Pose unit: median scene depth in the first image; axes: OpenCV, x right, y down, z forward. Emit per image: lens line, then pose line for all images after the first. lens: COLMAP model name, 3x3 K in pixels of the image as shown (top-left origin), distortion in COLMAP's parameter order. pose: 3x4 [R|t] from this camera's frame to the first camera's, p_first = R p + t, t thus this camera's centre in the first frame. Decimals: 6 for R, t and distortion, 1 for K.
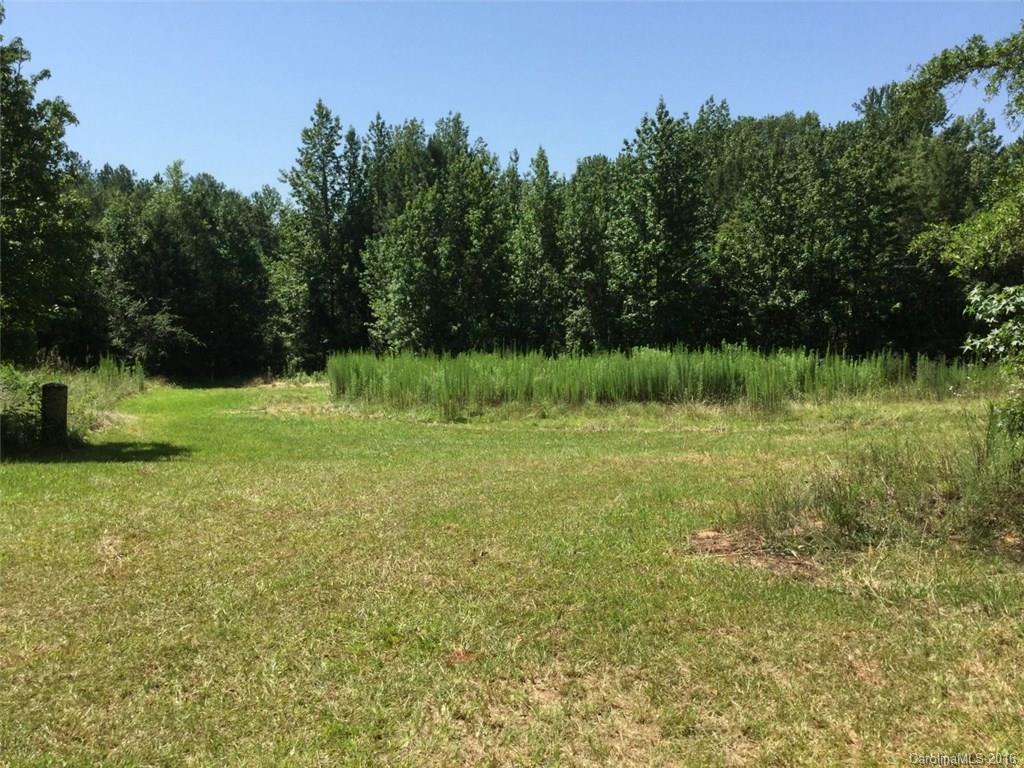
lens RADIAL K [[924.7, 0, 505.0], [0, 924.7, 384.2], [0, 0, 1]] dist [0.108952, -0.198230]
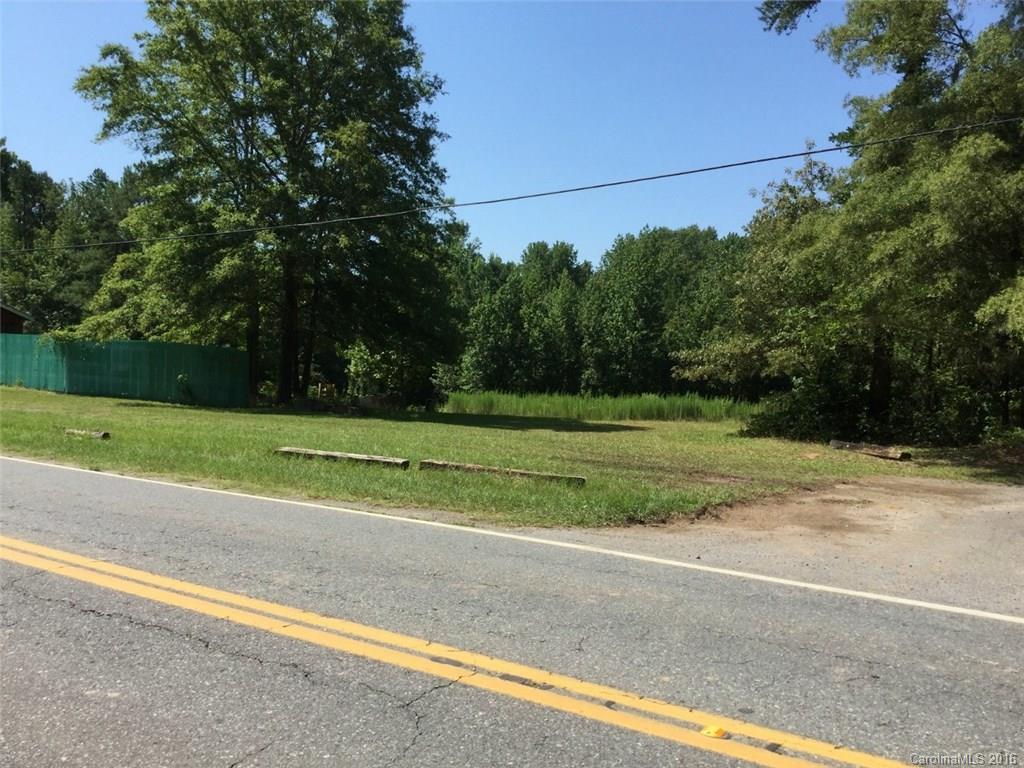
lens RADIAL K [[924.7, 0, 513.3], [0, 924.7, 389.8], [0, 0, 1]] dist [0.108952, -0.198230]
pose [[0.991244, 0.031931, 0.128120, -0.240813], [-0.025287, 0.998266, -0.053151, 0.040870], [-0.129595, 0.049446, 0.990333, -0.556145]]
